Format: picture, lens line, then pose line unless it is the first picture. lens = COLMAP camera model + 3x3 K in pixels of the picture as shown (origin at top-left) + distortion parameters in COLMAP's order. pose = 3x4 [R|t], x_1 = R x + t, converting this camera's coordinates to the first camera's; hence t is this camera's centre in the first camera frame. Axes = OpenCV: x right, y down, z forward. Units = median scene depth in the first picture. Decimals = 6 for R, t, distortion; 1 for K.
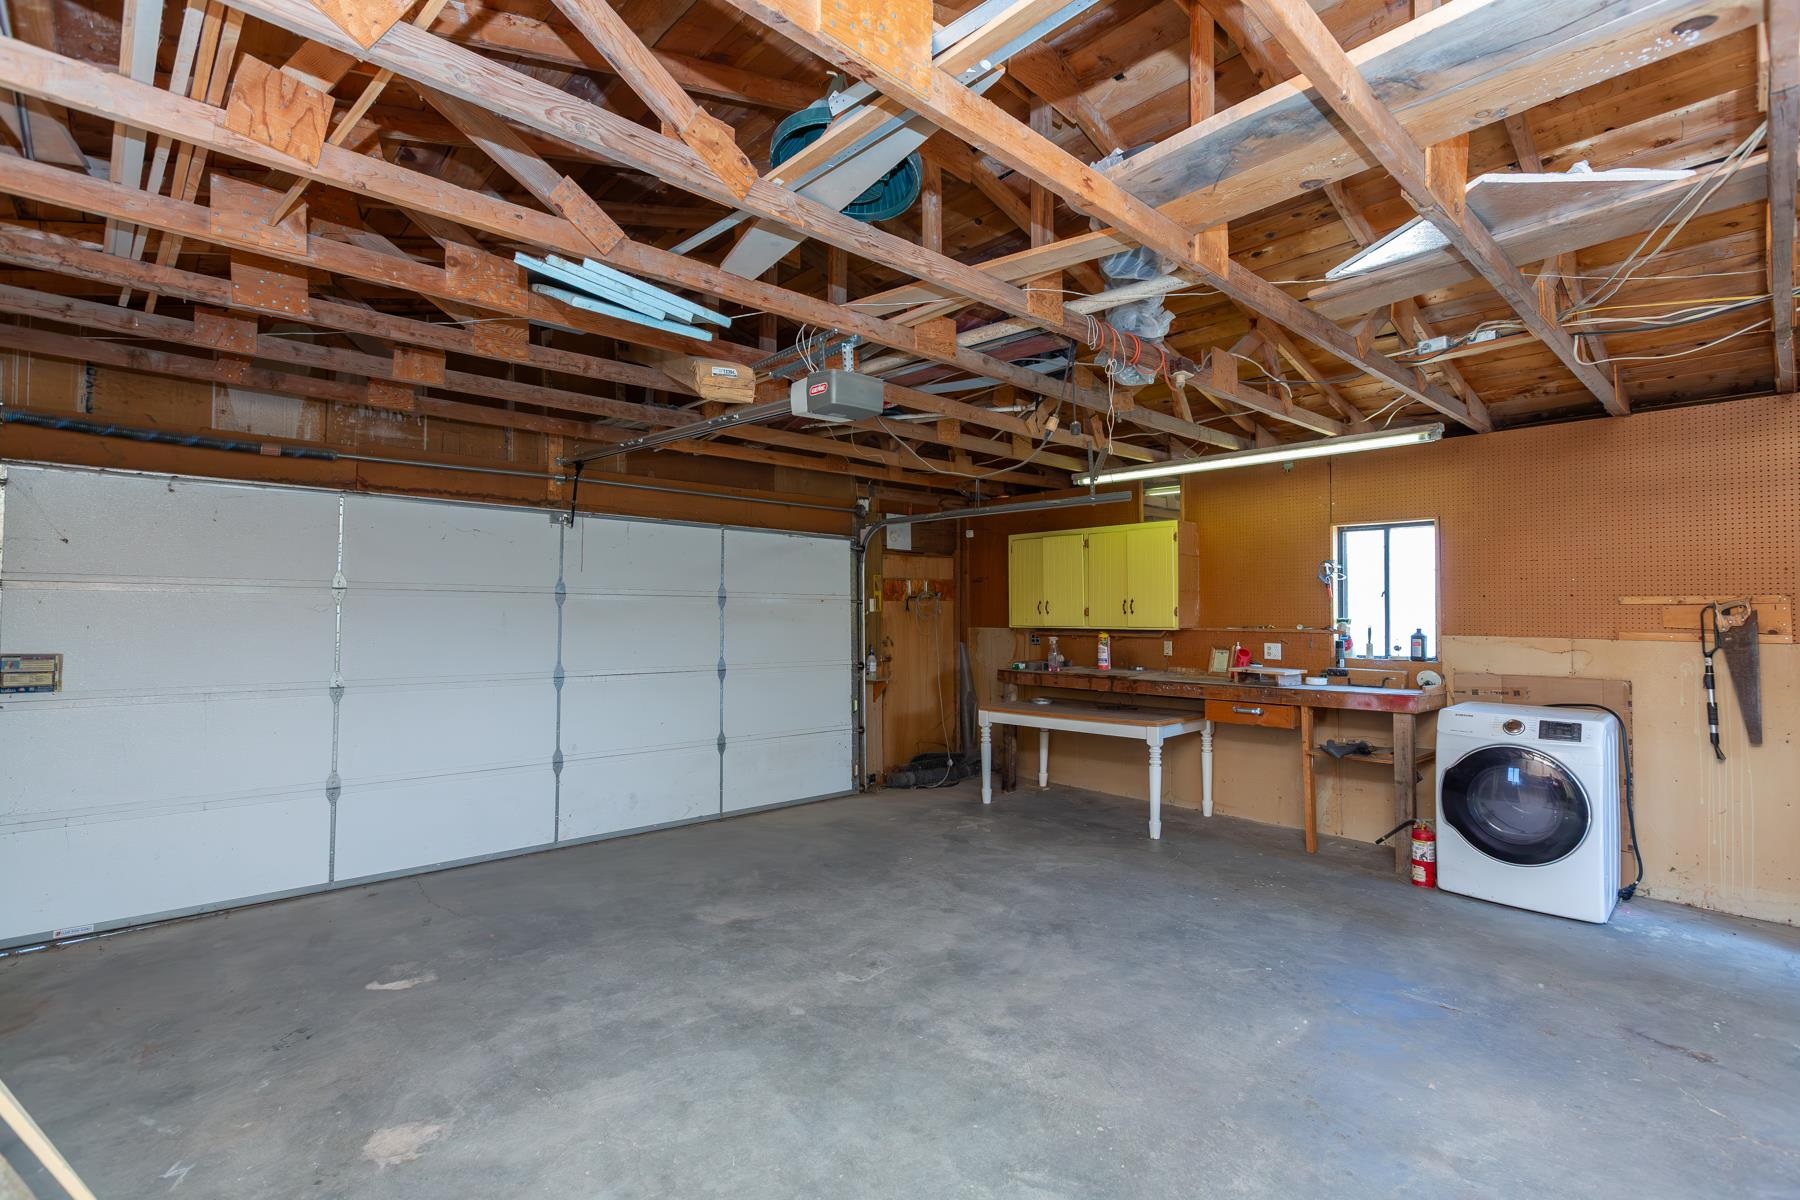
lens RADIAL K [[826.0, 0, 897.8], [0, 826.0, 597.1], [0, 0, 1]] dist [0.004699, -0.000245]
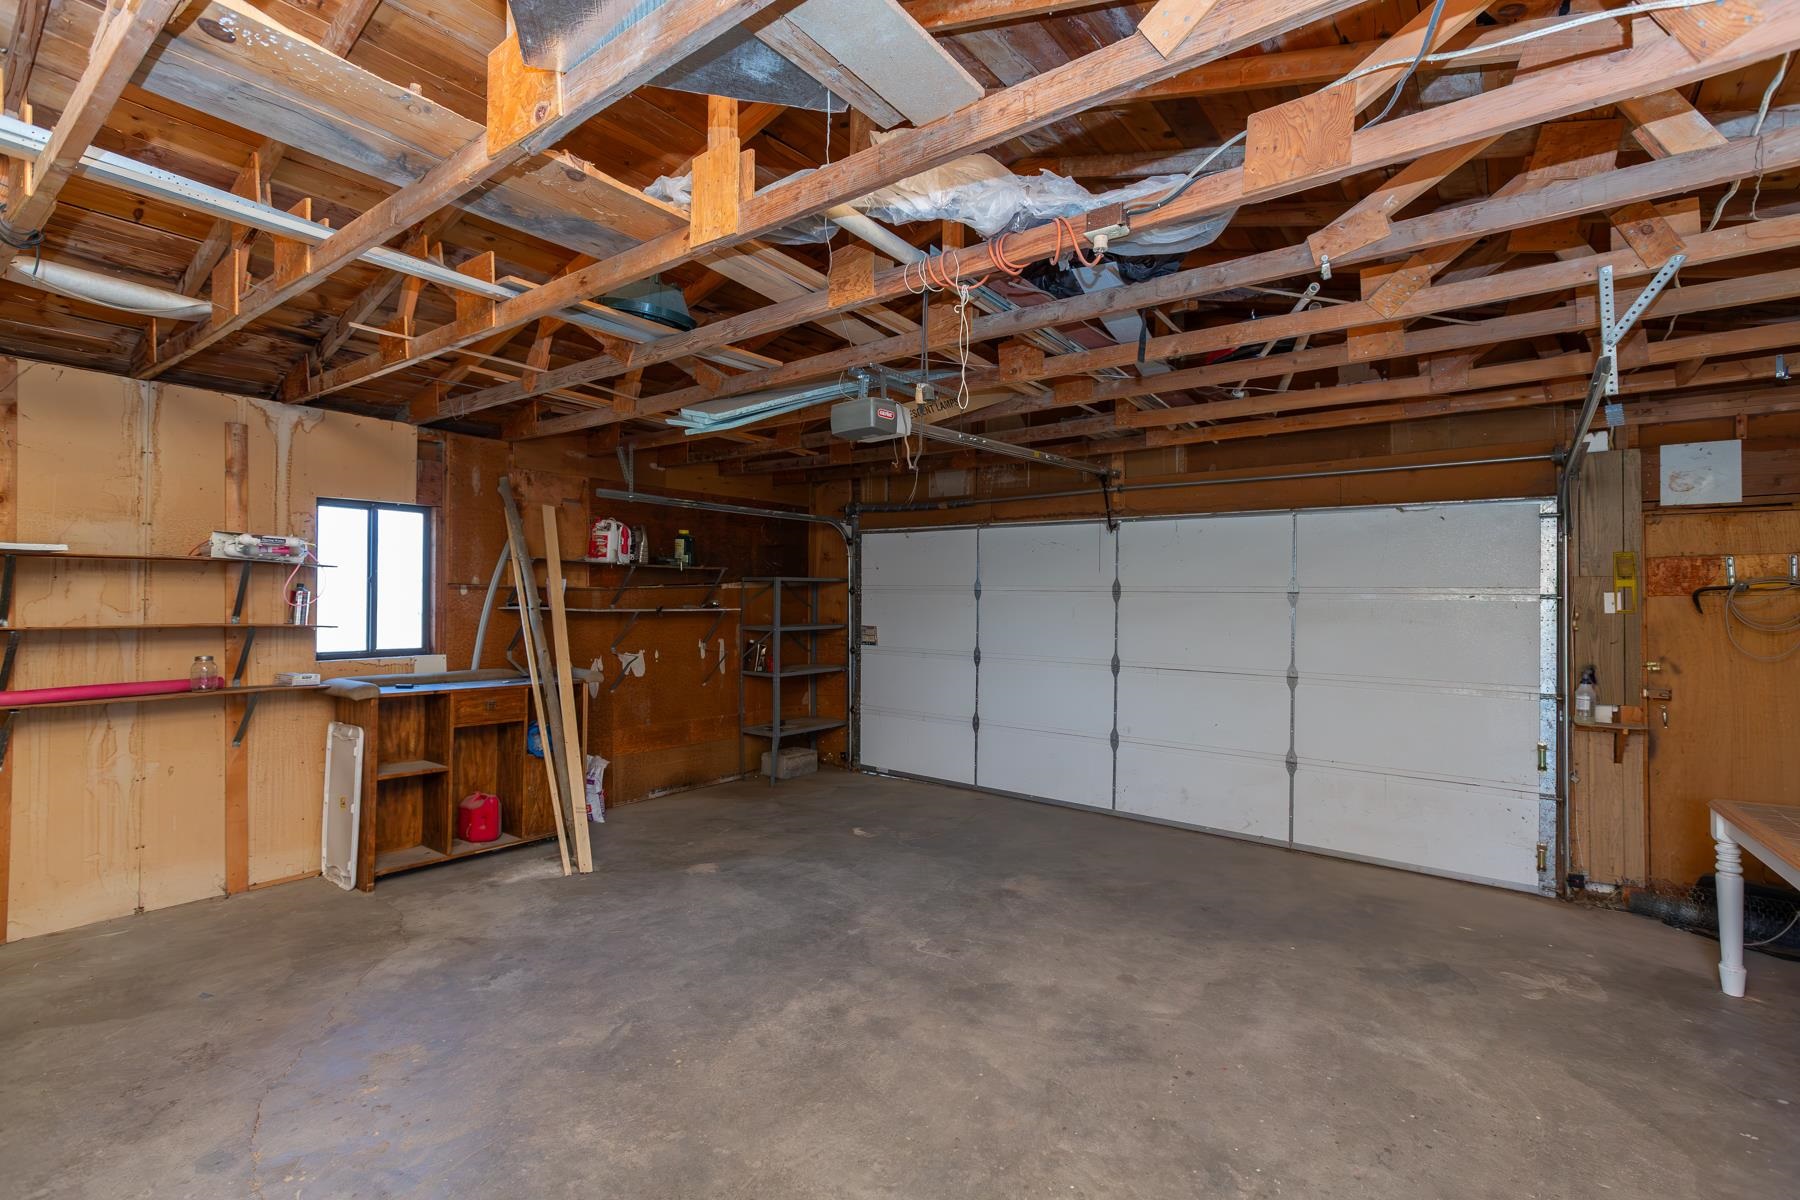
lens RADIAL K [[826.0, 0, 897.5], [0, 826.0, 597.9], [0, 0, 1]] dist [0.004699, -0.000245]
pose [[0.163750, -0.004415, -0.986492, 0.922802], [0.006256, 0.999975, -0.003437, 0.009083], [0.986482, -0.005609, 0.163774, 0.727153]]
